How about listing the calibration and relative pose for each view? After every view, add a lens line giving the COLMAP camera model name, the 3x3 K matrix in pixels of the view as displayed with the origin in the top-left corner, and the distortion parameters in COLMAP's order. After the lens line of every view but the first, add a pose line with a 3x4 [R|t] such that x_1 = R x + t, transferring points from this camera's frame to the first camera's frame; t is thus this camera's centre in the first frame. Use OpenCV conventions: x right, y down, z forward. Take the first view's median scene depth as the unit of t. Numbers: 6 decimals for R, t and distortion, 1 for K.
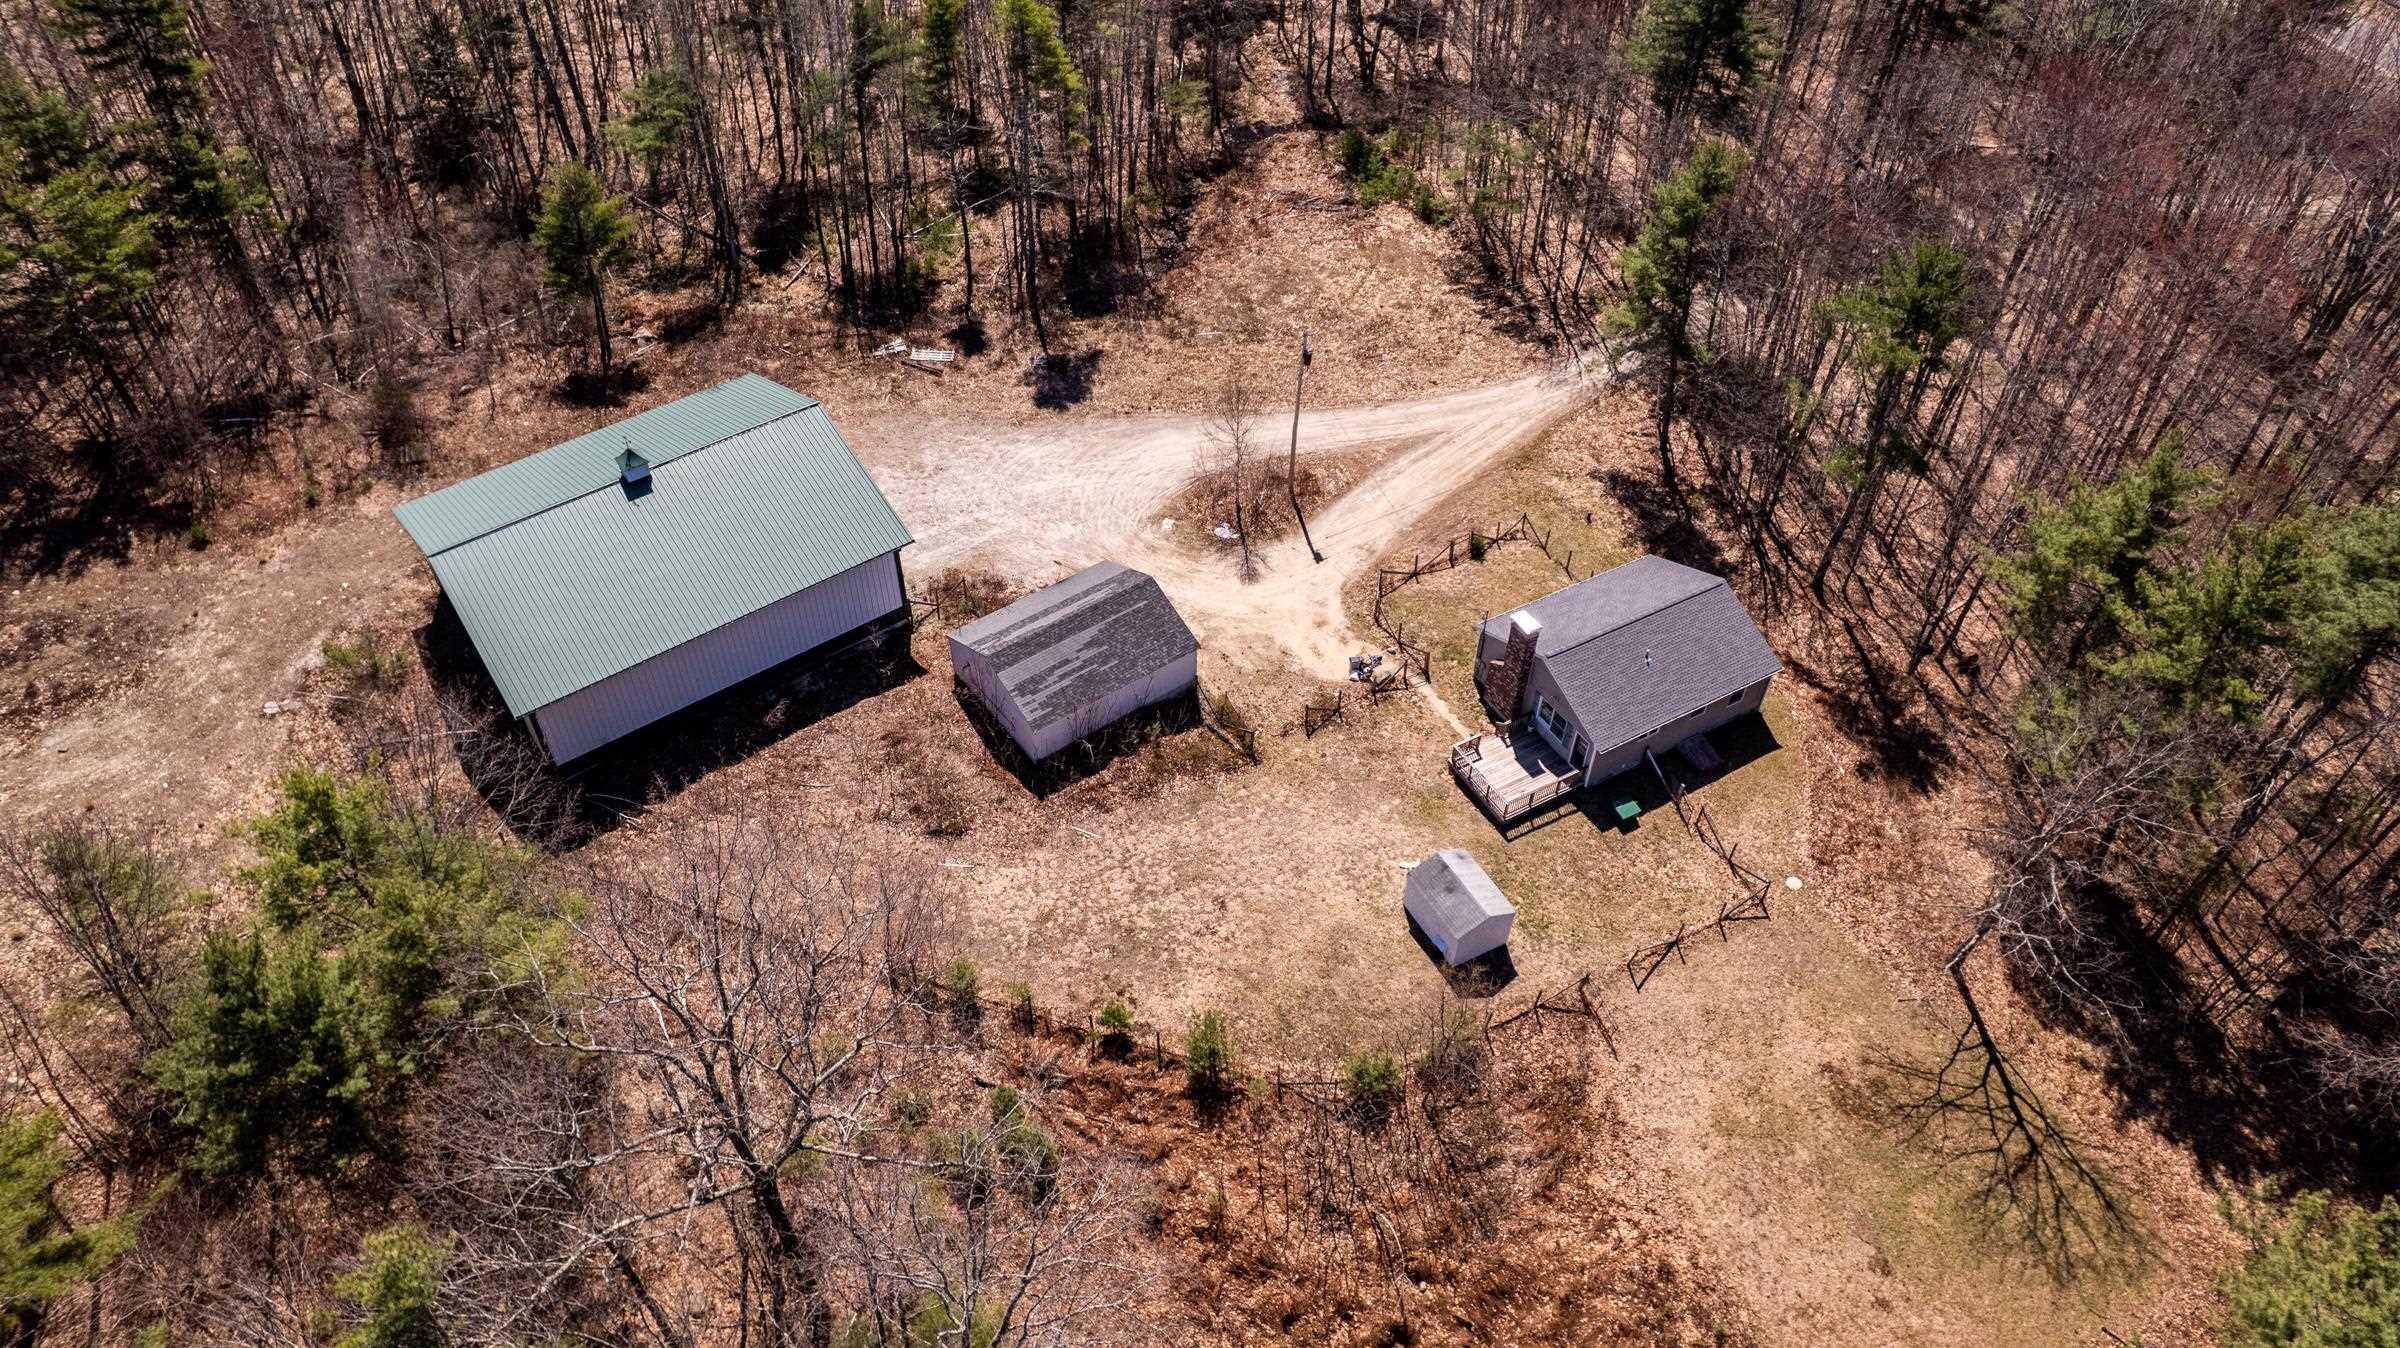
lens RADIAL K [[1521.7, 0, 1201.9], [0, 1521.7, 675.6], [0, 0, 1]] dist [-0.059930, 0.028259]
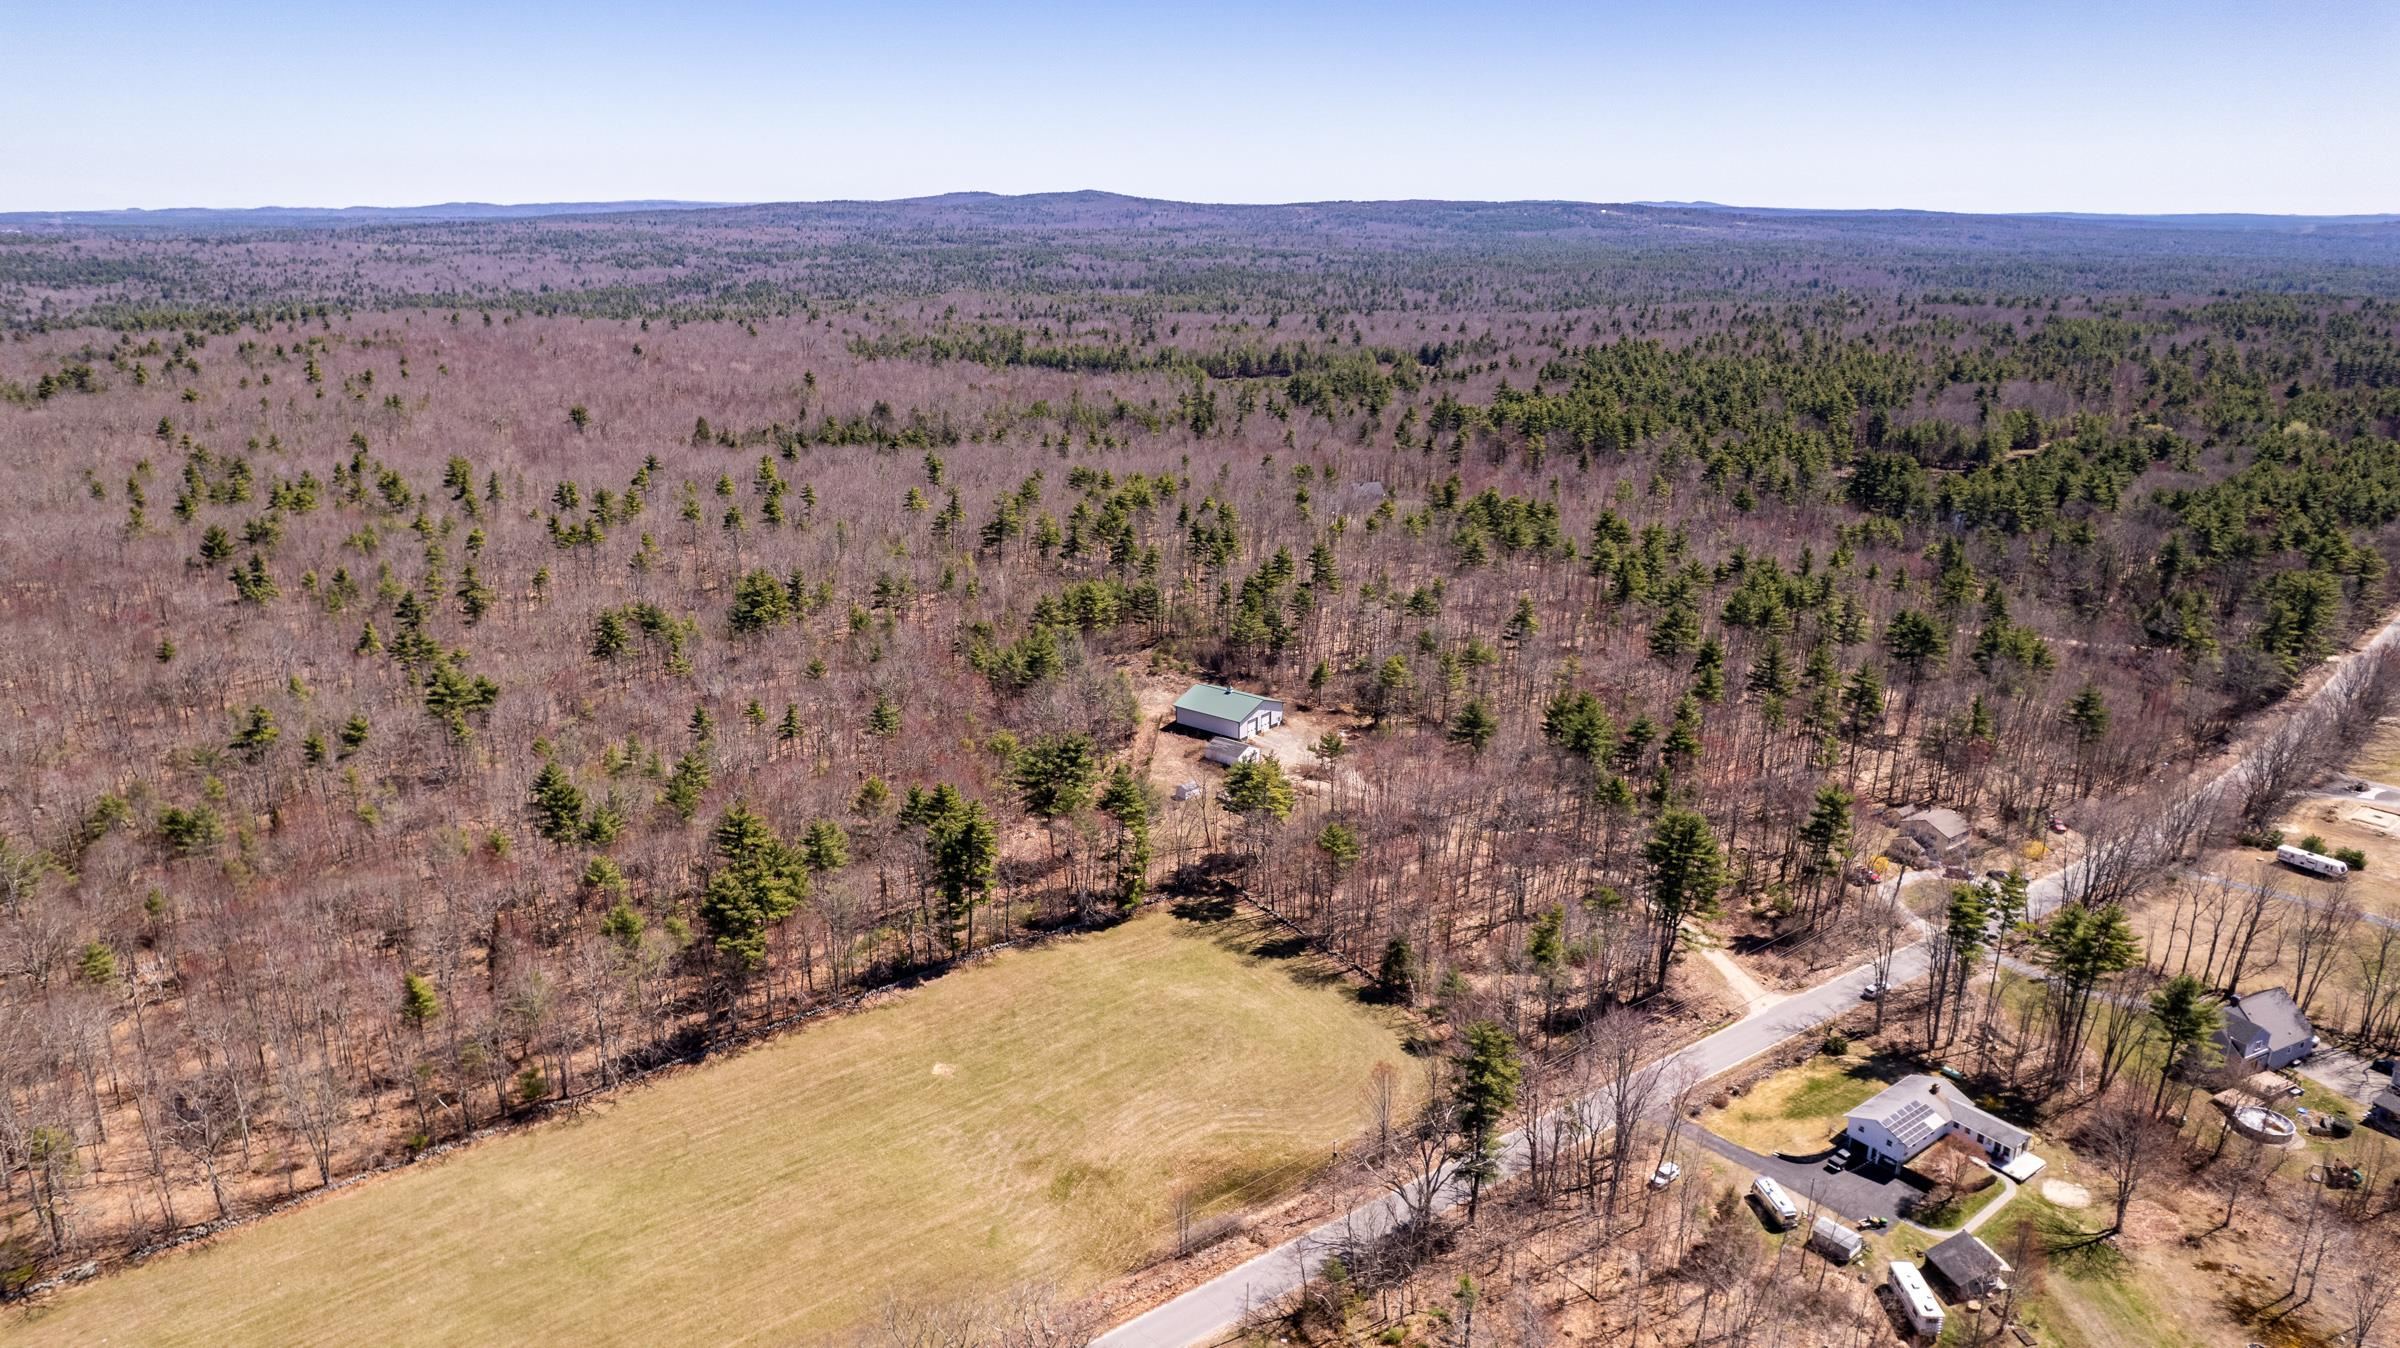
lens RADIAL K [[1521.7, 0, 1200.5], [0, 1521.7, 676.0], [0, 0, 1]] dist [-0.059930, 0.028259]
pose [[0.237415, 0.285747, -0.928430, 3.575558], [-0.679785, 0.731612, 0.051339, -0.309272], [0.693921, 0.618944, 0.367942, -0.781767]]
